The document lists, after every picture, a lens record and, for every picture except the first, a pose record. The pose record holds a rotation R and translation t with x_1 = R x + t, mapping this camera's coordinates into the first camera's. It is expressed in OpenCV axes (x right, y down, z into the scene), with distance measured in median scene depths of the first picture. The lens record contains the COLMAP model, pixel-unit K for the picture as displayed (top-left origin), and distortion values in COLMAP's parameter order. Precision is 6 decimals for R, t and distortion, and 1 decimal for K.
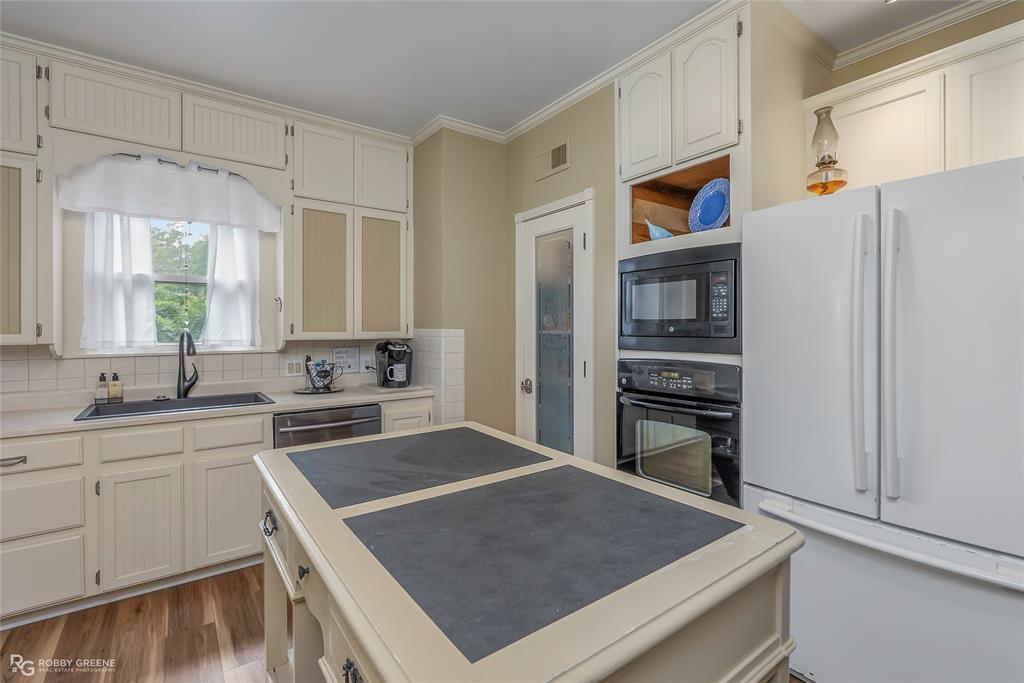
lens RADIAL K [[471.5, 0, 524.7], [0, 471.5, 329.0], [0, 0, 1]] dist [-0.008954, 0.002502]
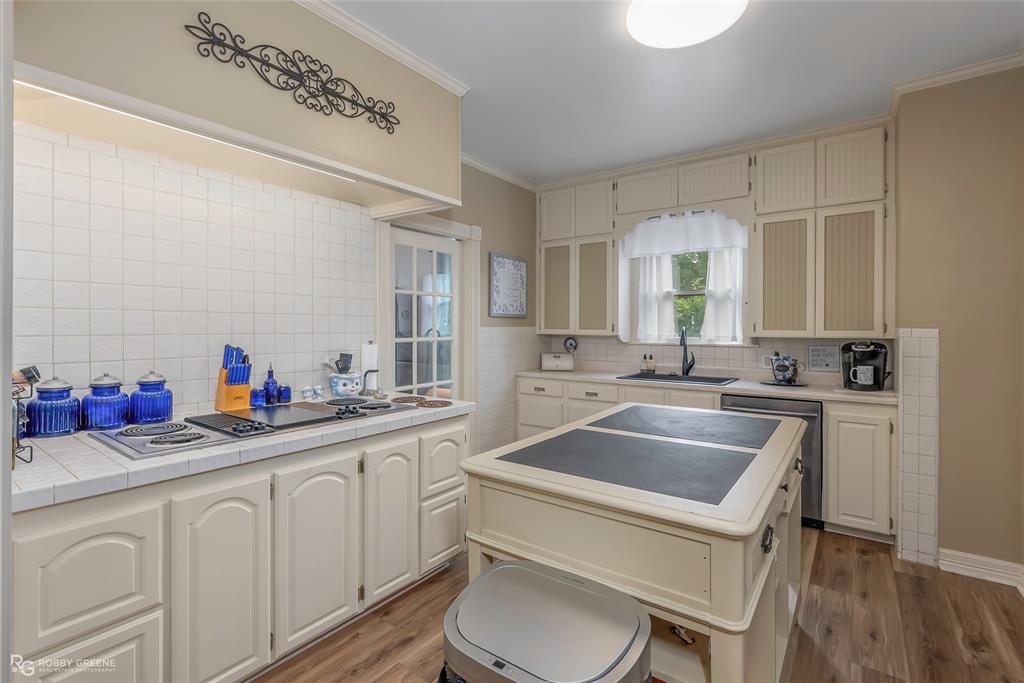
lens RADIAL K [[471.5, 0, 519.3], [0, 471.5, 334.2], [0, 0, 1]] dist [-0.008954, 0.002502]
pose [[0.286017, 0.015873, -0.958093, 0.512611], [-0.004379, 0.999874, 0.015258, 0.001066], [0.958214, -0.000168, 0.286051, 0.098000]]
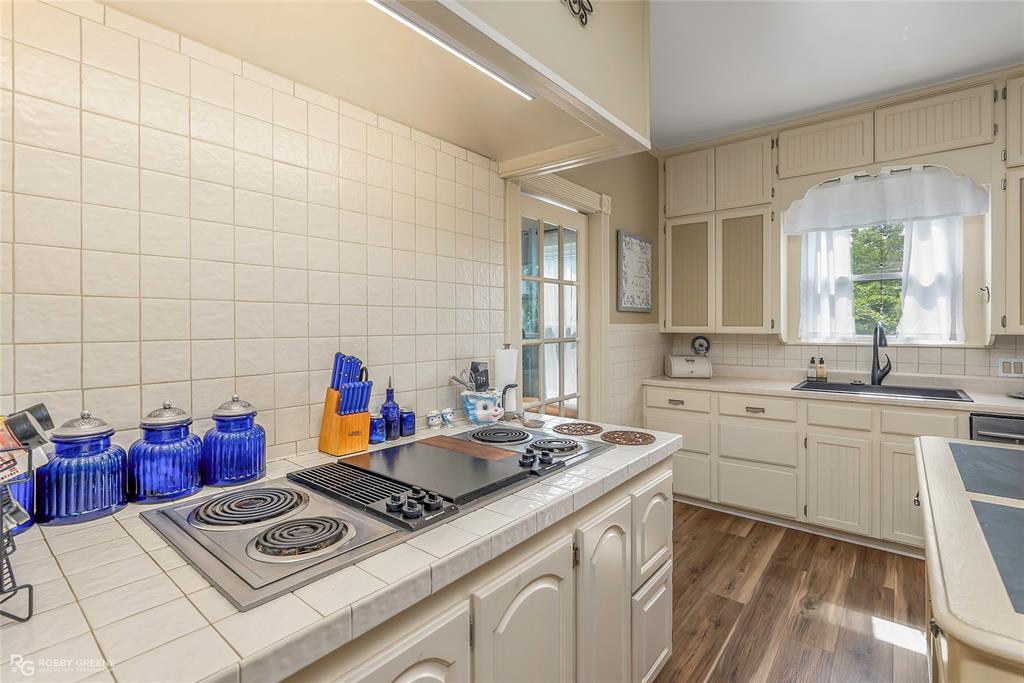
lens RADIAL K [[471.5, 0, 514.8], [0, 471.5, 330.8], [0, 0, 1]] dist [-0.008954, 0.002502]
pose [[0.236632, 0.010415, -0.971544, 0.145072], [0.003651, 0.999926, 0.011608, 0.003217], [0.971592, -0.006294, 0.236576, -0.090614]]
